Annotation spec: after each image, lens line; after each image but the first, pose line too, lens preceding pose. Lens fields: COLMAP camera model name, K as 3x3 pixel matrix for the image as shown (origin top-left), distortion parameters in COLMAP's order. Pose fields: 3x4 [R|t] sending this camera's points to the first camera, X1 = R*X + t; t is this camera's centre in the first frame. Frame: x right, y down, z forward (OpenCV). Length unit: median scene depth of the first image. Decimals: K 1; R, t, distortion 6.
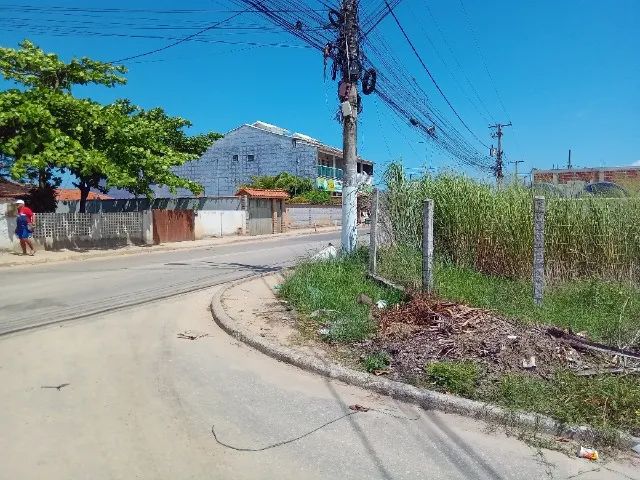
lens RADIAL K [[437.9, 0, 320.0], [0, 437.9, 241.4], [0, 0, 1]] dist [-0.000204, -0.010492]
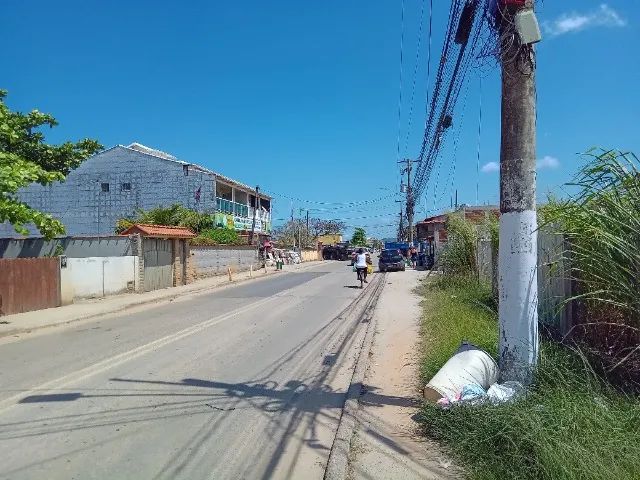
lens RADIAL K [[437.9, 0, 320.7], [0, 437.9, 240.1], [0, 0, 1]] dist [-0.000204, -0.010492]
pose [[0.952718, -0.006966, 0.303776, -0.101104], [0.034669, 0.995701, -0.085897, -0.024825], [-0.301871, 0.092367, 0.948864, 0.246188]]
